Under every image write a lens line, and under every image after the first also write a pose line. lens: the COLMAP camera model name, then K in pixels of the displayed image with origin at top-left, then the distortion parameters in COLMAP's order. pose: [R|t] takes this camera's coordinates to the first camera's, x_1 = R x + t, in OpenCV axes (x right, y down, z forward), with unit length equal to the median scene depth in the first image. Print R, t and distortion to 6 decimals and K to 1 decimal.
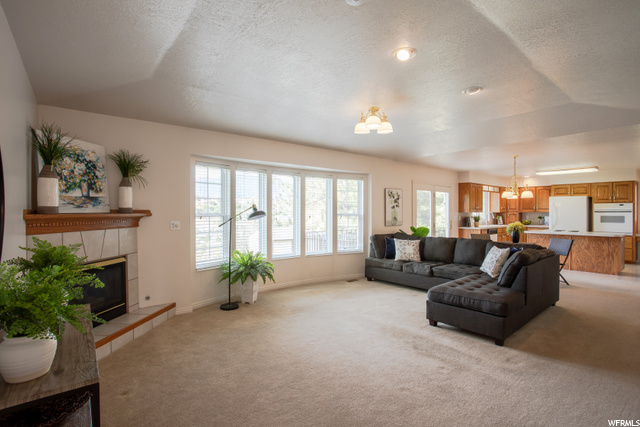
lens RADIAL K [[312.1, 0, 318.3], [0, 312.1, 213.6], [0, 0, 1]] dist [-0.078900, 0.034617]
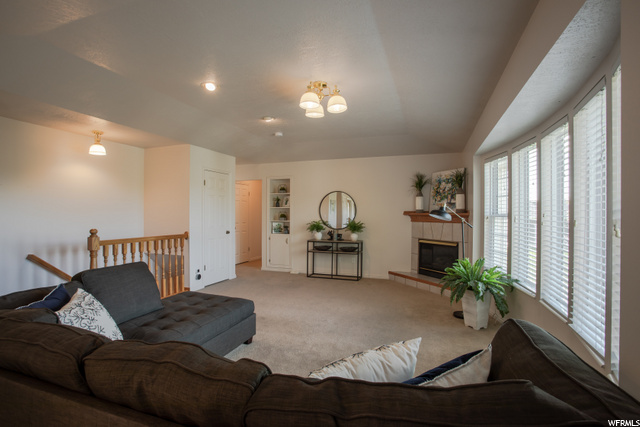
lens RADIAL K [[312.1, 0, 318.3], [0, 312.1, 213.6], [0, 0, 1]] dist [-0.078900, 0.034617]
pose [[-0.854595, -0.001772, -0.519292, 0.364866], [-0.005141, 0.999974, 0.005050, -0.000911], [0.519269, 0.006985, -0.854582, 1.024300]]
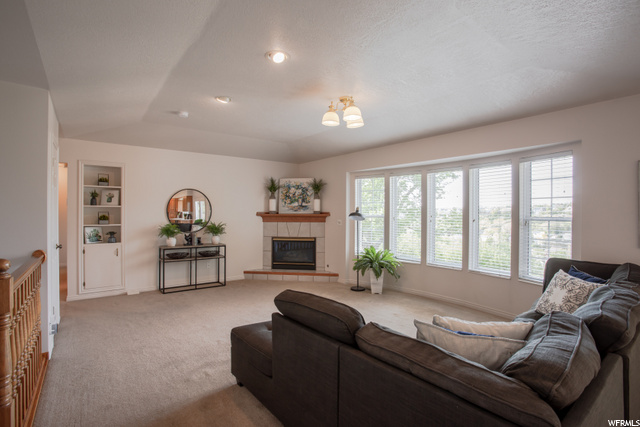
lens RADIAL K [[312.1, 0, 318.3], [0, 312.1, 213.6], [0, 0, 1]] dist [-0.078900, 0.034617]
pose [[-0.018513, 0.001133, -0.999828, 0.650682], [-0.008660, 0.999962, 0.001293, -0.003038], [0.999791, 0.008683, -0.018503, 0.568910]]
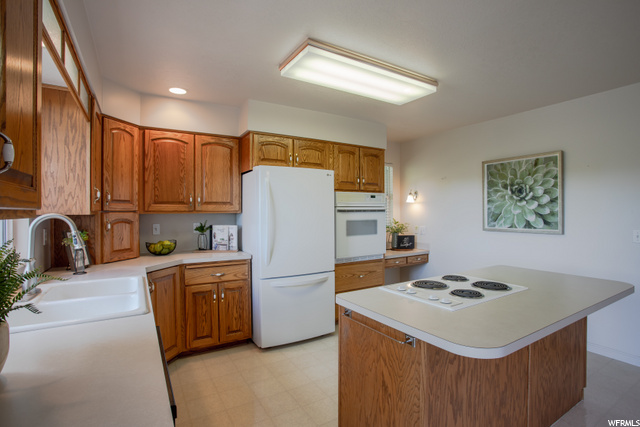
lens RADIAL K [[312.1, 0, 318.3], [0, 312.1, 213.6], [0, 0, 1]] dist [-0.078900, 0.034617]
pose [[0.135616, -0.007620, 0.990732, 0.618728], [0.007578, 0.999949, 0.006654, -0.007390], [-0.990732, 0.006606, 0.135667, 1.228504]]
